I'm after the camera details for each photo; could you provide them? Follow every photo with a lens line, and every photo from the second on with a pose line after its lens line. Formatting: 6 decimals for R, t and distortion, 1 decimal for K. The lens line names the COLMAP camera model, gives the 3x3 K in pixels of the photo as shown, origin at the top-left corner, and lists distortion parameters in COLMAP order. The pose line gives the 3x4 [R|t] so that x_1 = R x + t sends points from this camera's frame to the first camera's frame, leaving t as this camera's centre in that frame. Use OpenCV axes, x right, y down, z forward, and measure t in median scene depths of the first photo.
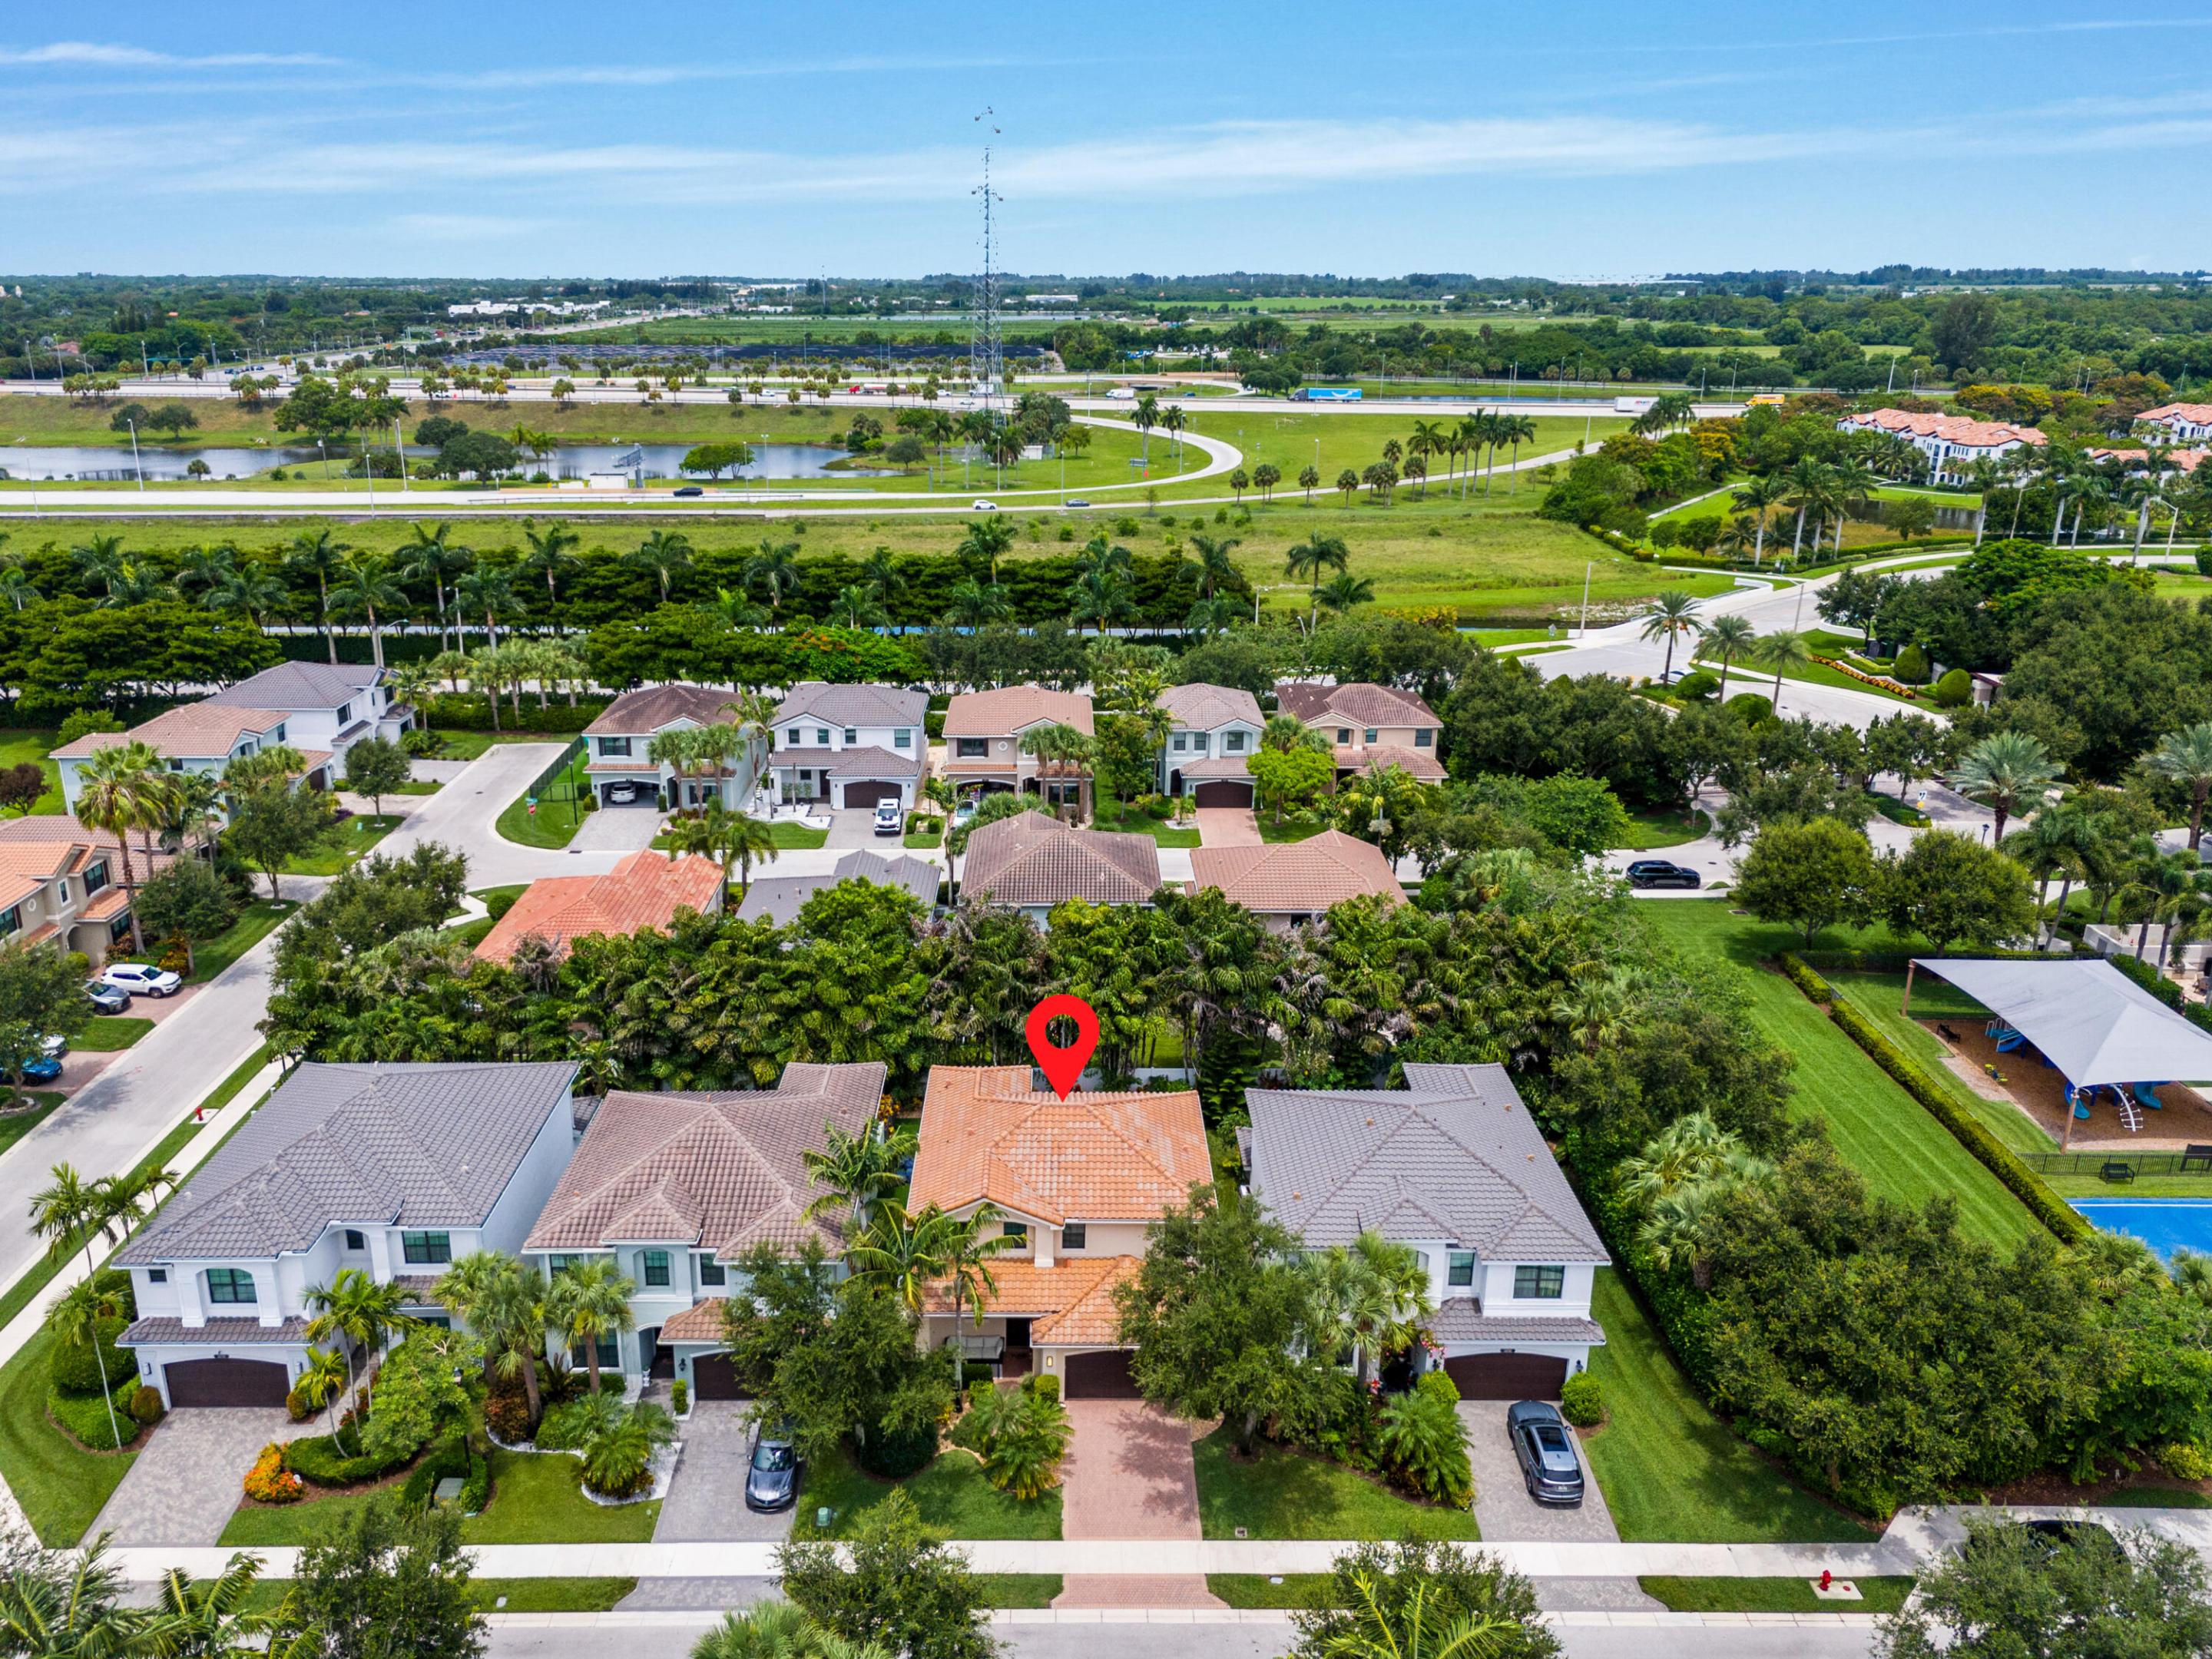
lens RADIAL K [[1643.0, 0, 1100.1], [0, 1643.0, 831.4], [0, 0, 1]] dist [0.074987, -0.062533]
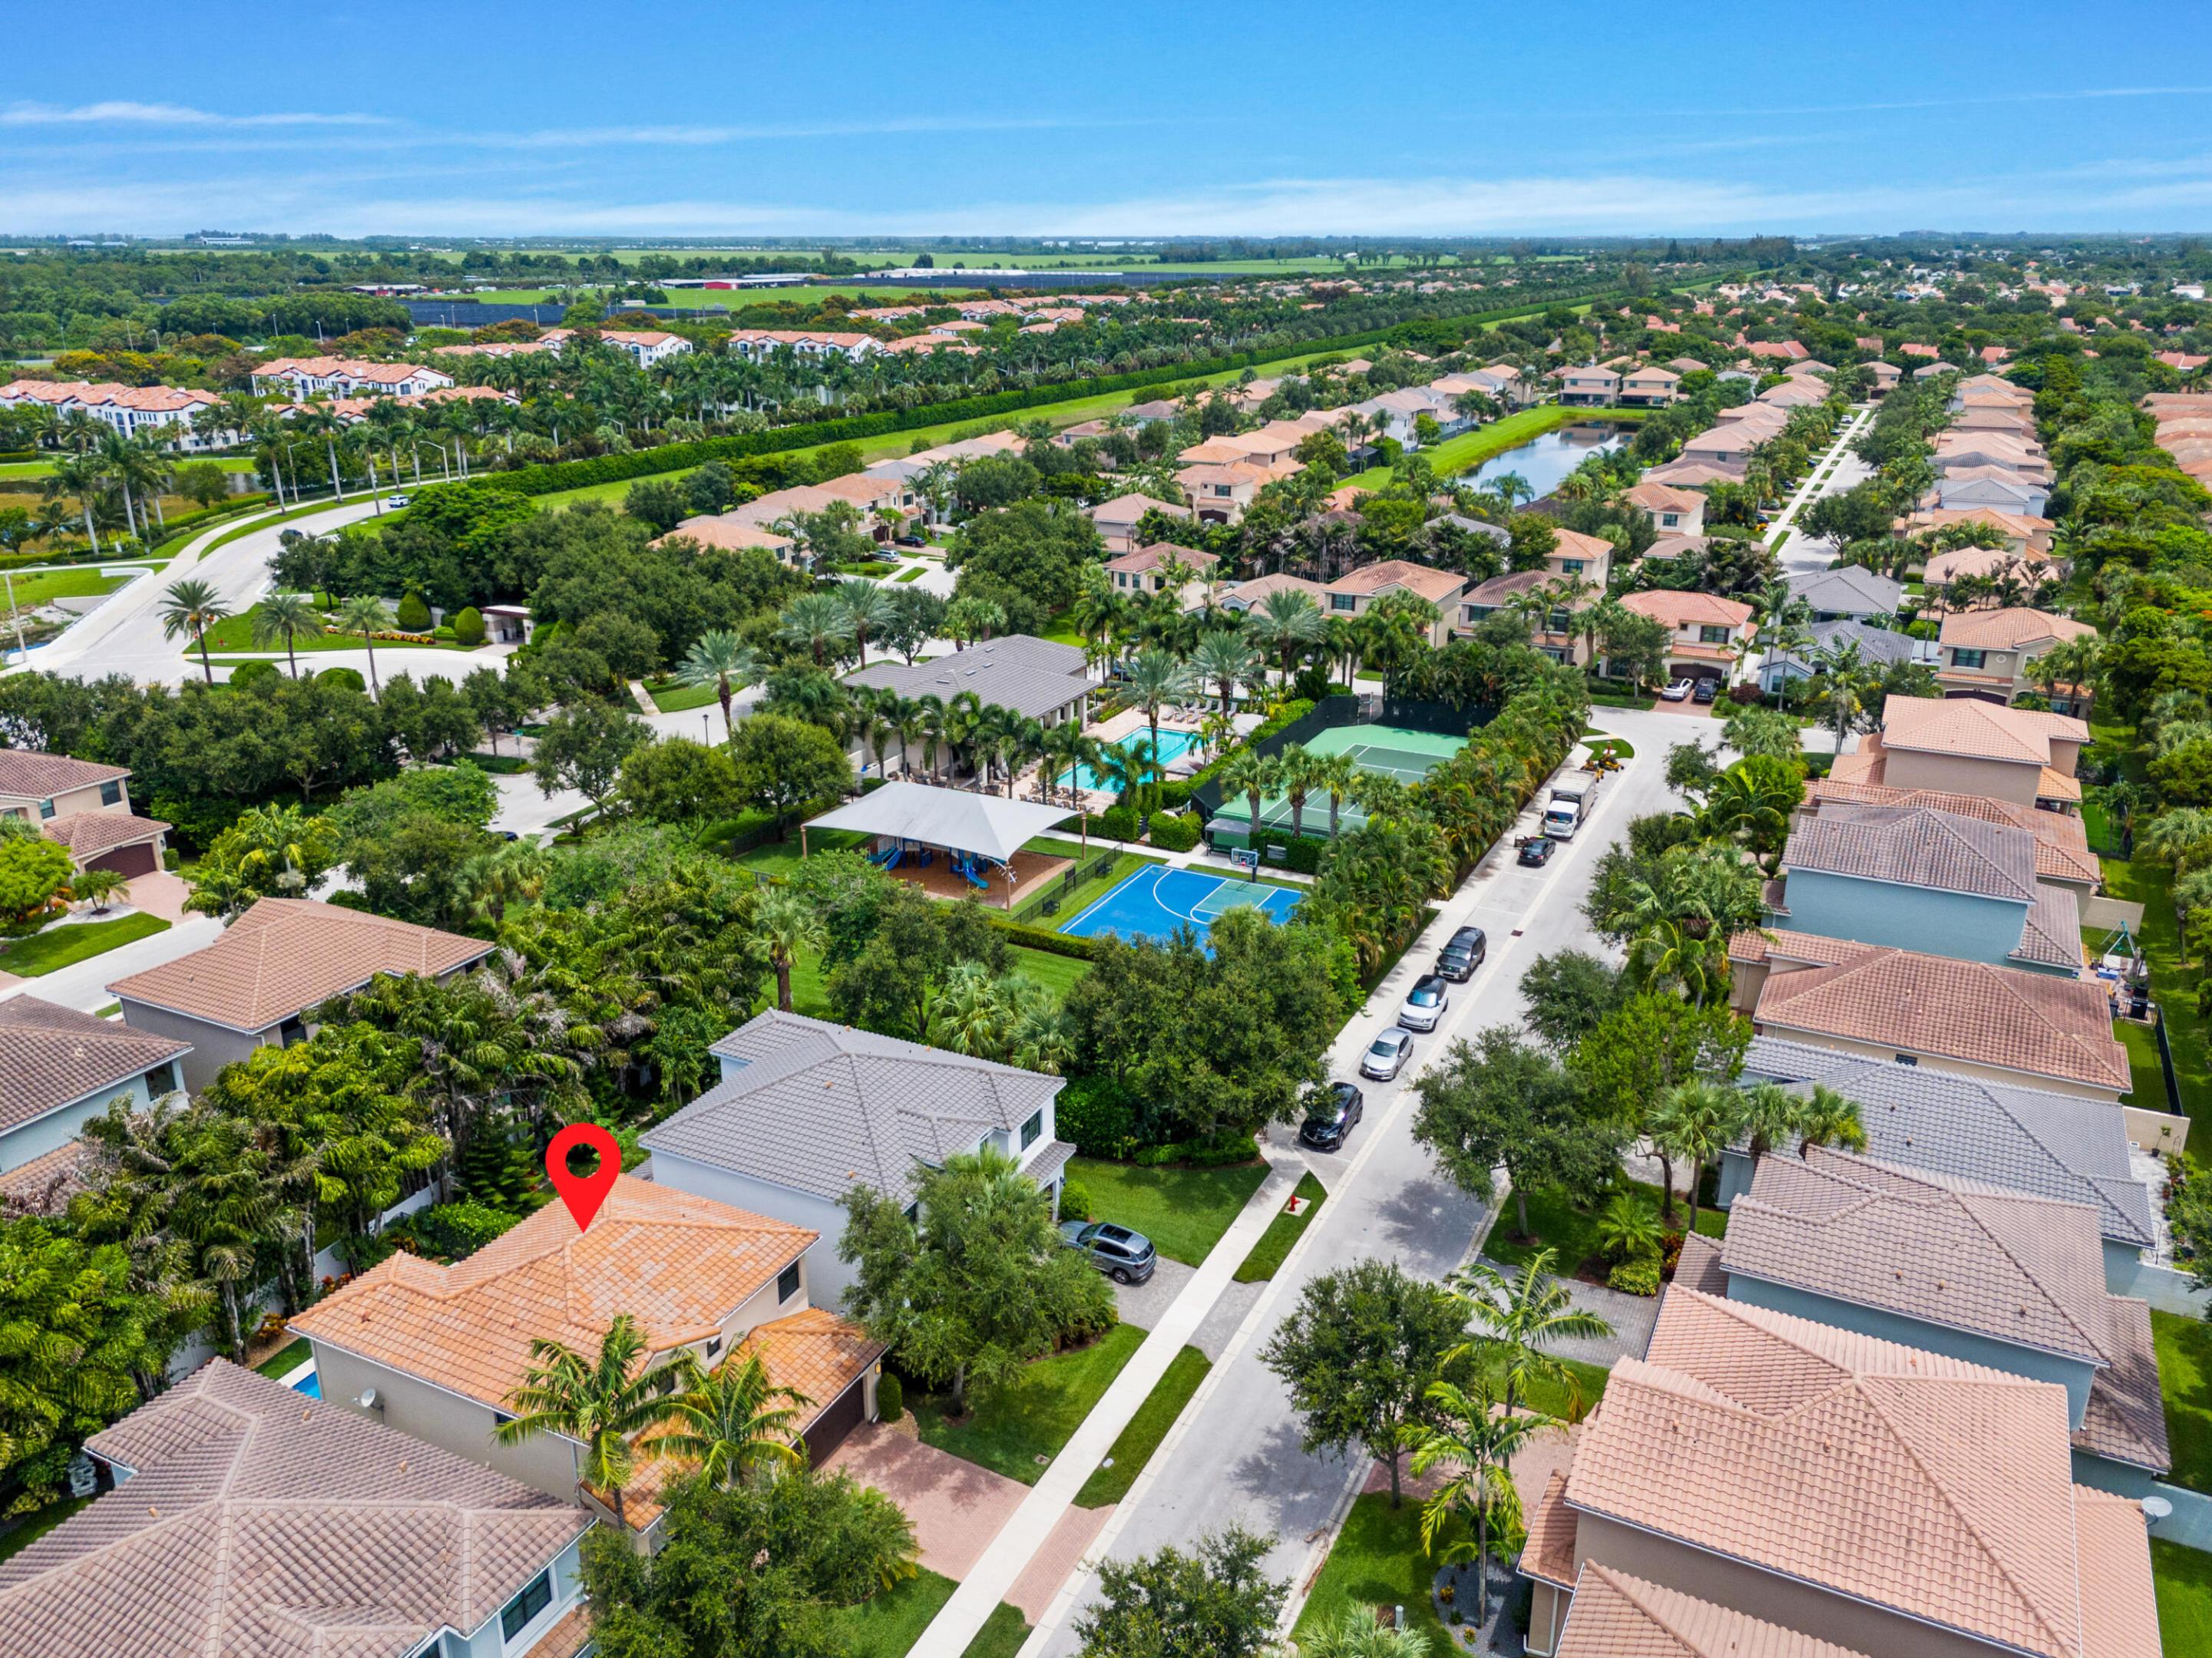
lens RADIAL K [[1642.8, 0, 1100.1], [0, 1642.8, 830.9], [0, 0, 1]] dist [0.074987, -0.062533]
pose [[0.463412, -0.304024, 0.832357, -0.261384], [0.288723, 0.939850, 0.182541, -0.047713], [-0.837788, 0.155729, 0.523317, 0.158947]]
